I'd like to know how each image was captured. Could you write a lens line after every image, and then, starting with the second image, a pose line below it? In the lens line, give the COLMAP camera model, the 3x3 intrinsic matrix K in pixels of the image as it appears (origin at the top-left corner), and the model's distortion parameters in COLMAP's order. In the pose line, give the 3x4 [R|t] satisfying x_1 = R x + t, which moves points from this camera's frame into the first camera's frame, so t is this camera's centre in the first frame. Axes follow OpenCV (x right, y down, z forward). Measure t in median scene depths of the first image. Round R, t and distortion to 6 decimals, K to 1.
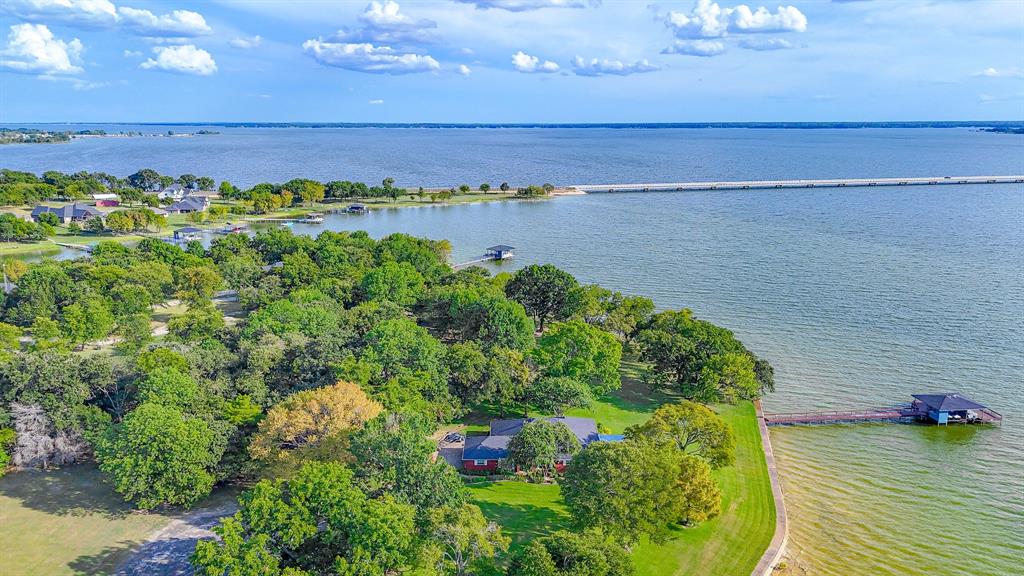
lens RADIAL K [[765.7, 0, 512.0], [0, 765.7, 288.0], [0, 0, 1]] dist [0.069700, -0.071085]
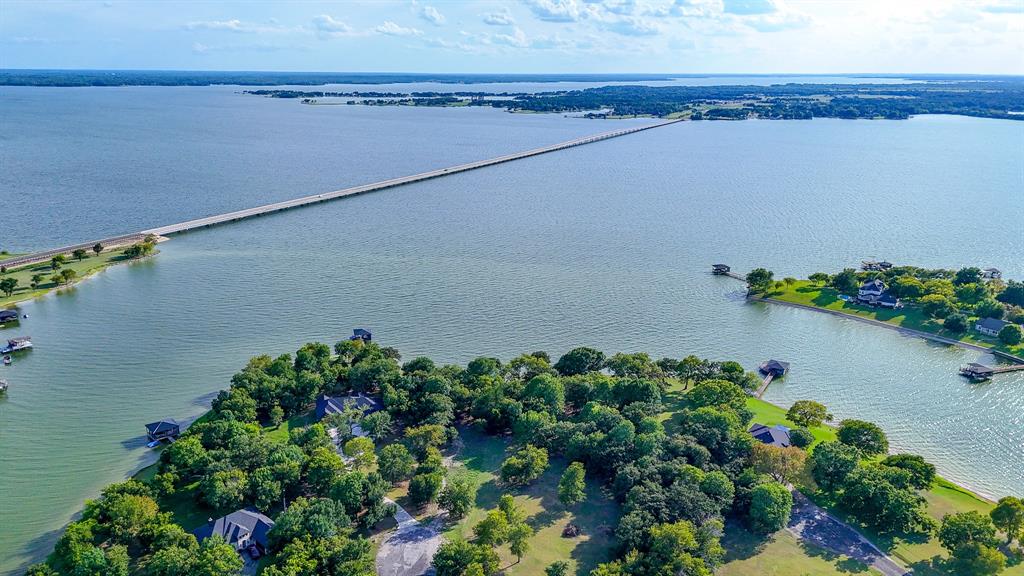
lens RADIAL K [[755.4, 0, 512.0], [0, 755.4, 288.0], [0, 0, 1]] dist [0.066599, -0.063120]
pose [[0.616305, -0.213546, 0.758001, -0.414765], [0.162575, 0.976299, 0.142862, -0.137495], [-0.770544, 0.035186, 0.636415, 0.036584]]
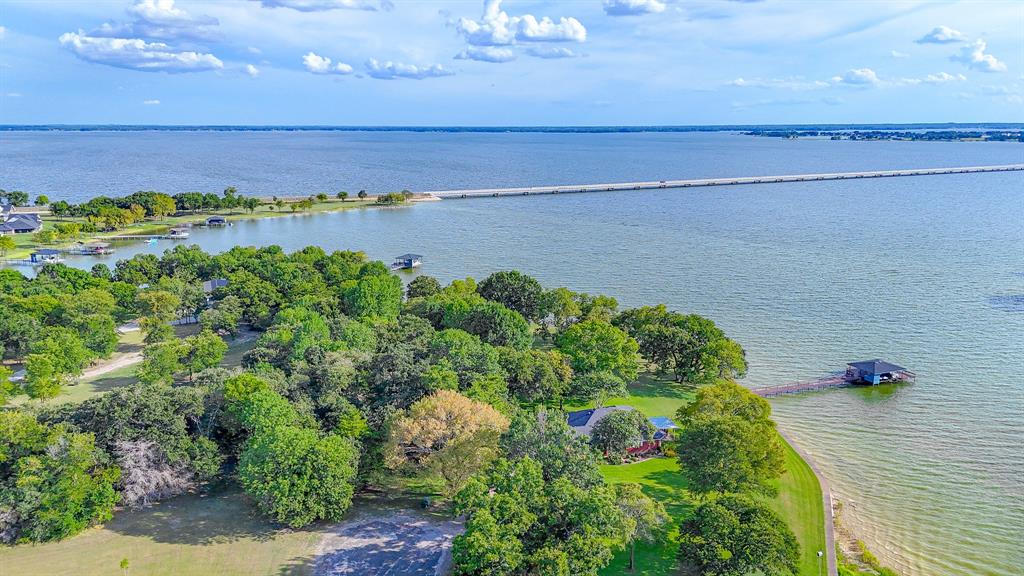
lens RADIAL K [[762.4, 0, 512.0], [0, 762.4, 288.0], [0, 0, 1]] dist [0.060276, -0.055765]
pose [[0.967397, -0.053742, 0.247498, -0.074840], [0.054421, 0.998510, 0.004101, -0.003955], [-0.247350, 0.009502, 0.968880, -0.010505]]
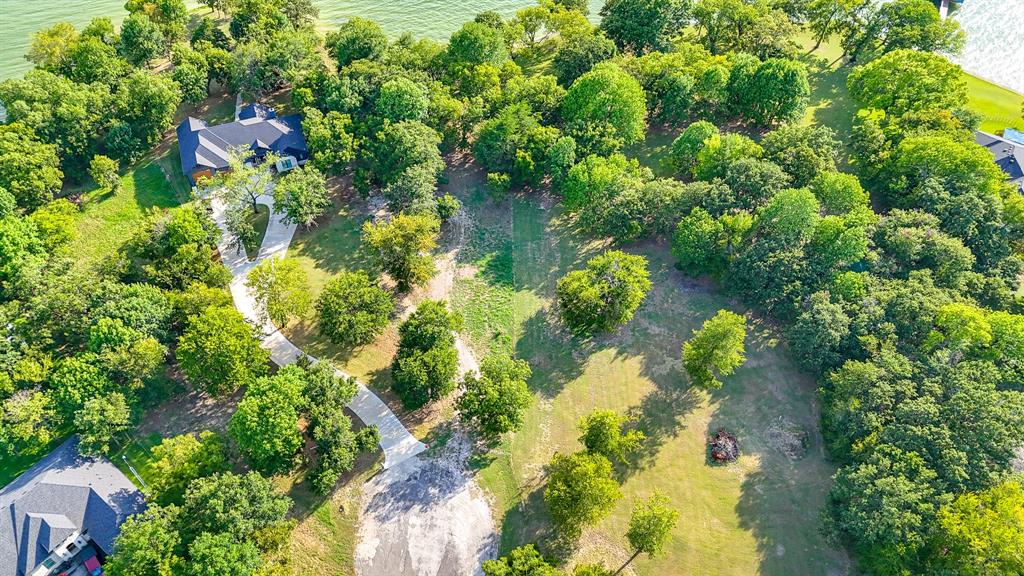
lens RADIAL K [[752.3, 0, 513.1], [0, 752.3, 284.4], [0, 0, 1]] dist [0.064563, -0.057801]
pose [[0.531411, -0.632049, 0.564018, -0.253175], [0.177631, 0.734150, 0.655340, -0.129510], [-0.828281, -0.248068, 0.502407, 0.210293]]
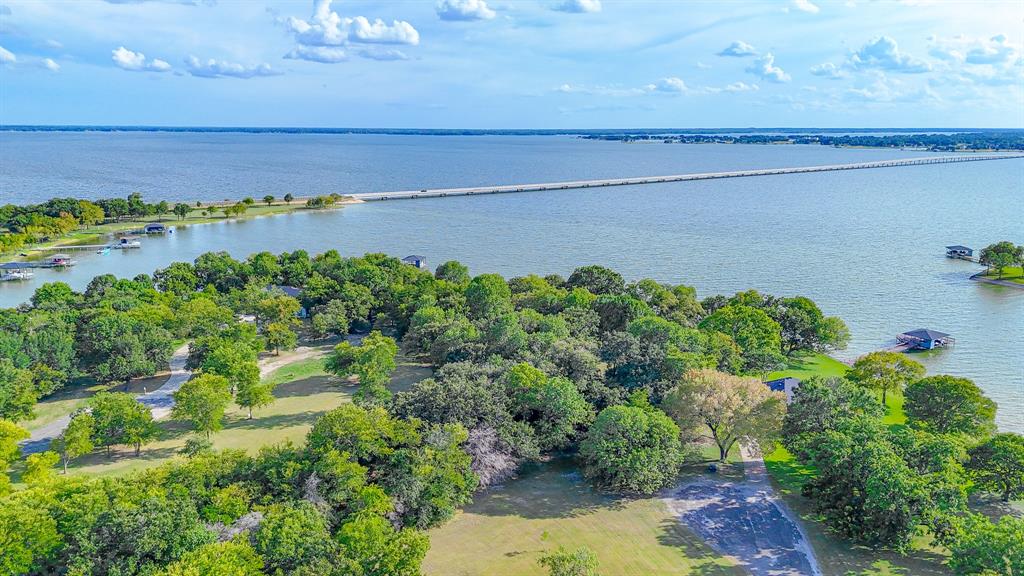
lens RADIAL K [[752.3, 0, 513.1], [0, 752.3, 284.4], [0, 0, 1]] dist [0.064563, -0.057801]
pose [[0.892446, -0.089150, 0.442258, -0.193095], [0.092334, 0.995624, 0.014373, -0.010405], [-0.441604, 0.028008, 0.896773, 0.013531]]
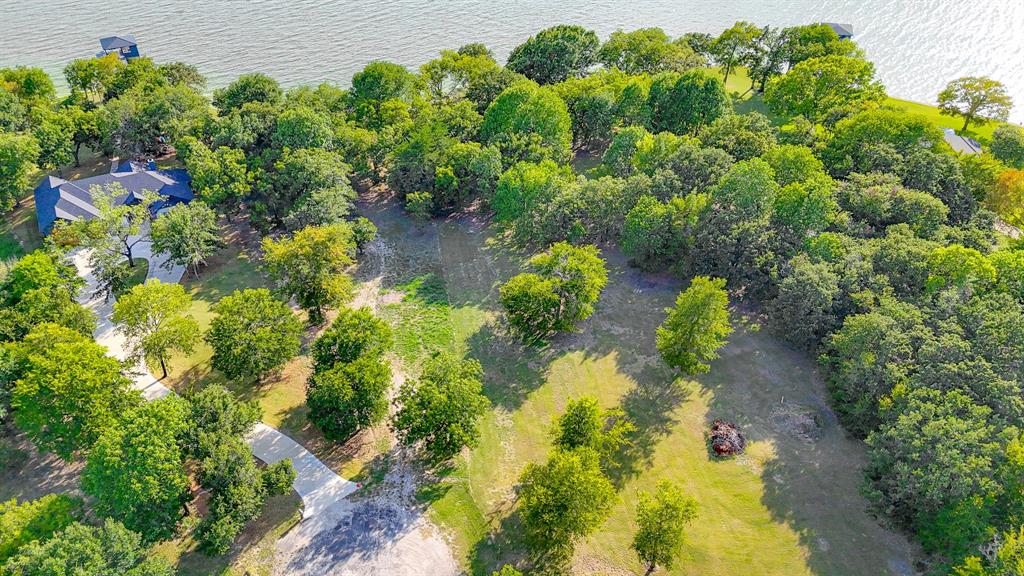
lens RADIAL K [[748.7, 0, 513.4], [0, 748.7, 288.9], [0, 0, 1]] dist [0.073514, -0.062677]
pose [[0.397565, -0.552630, 0.732491, -0.257817], [0.199341, 0.831243, 0.518939, -0.080613], [-0.895659, -0.060296, 0.440635, 0.224420]]
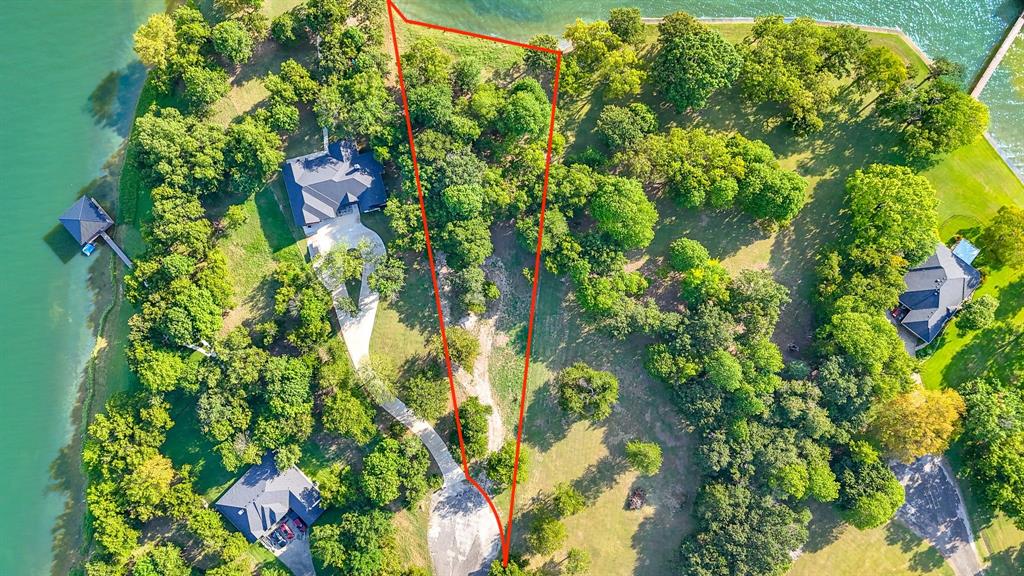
lens RADIAL K [[765.7, 0, 512.0], [0, 765.7, 288.0], [0, 0, 1]] dist [0.069700, -0.071085]
pose [[0.630053, -0.776547, 0.002973, -0.107117], [0.191661, 0.159212, 0.968462, -0.316828], [-0.752529, -0.609612, 0.249145, 0.265351]]
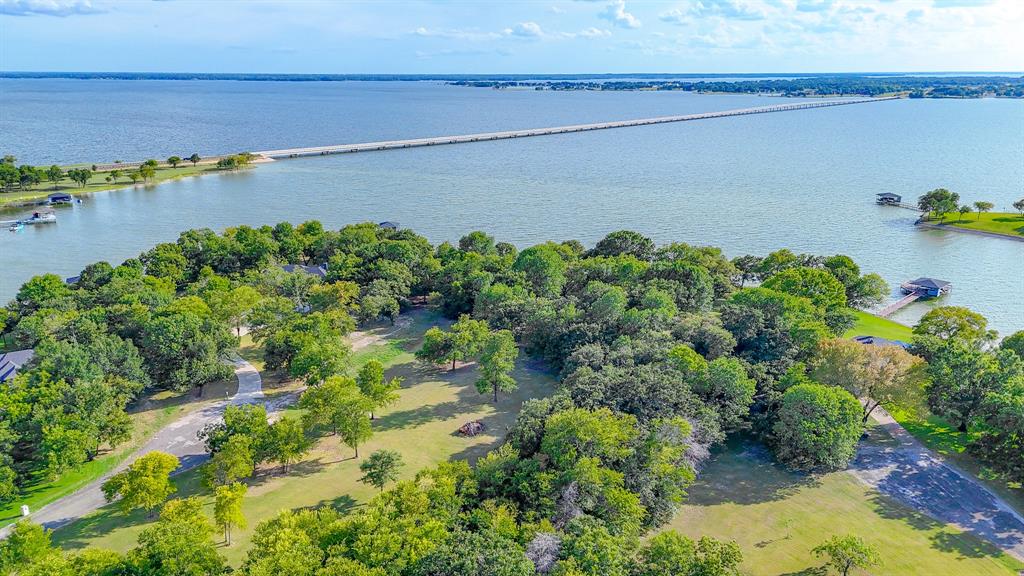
lens RADIAL K [[752.3, 0, 513.1], [0, 752.3, 284.4], [0, 0, 1]] dist [0.064563, -0.057801]
pose [[0.796575, -0.162718, 0.582229, -0.257816], [0.127671, 0.986653, 0.101072, -0.029613], [-0.590905, -0.006177, 0.806718, 0.063767]]
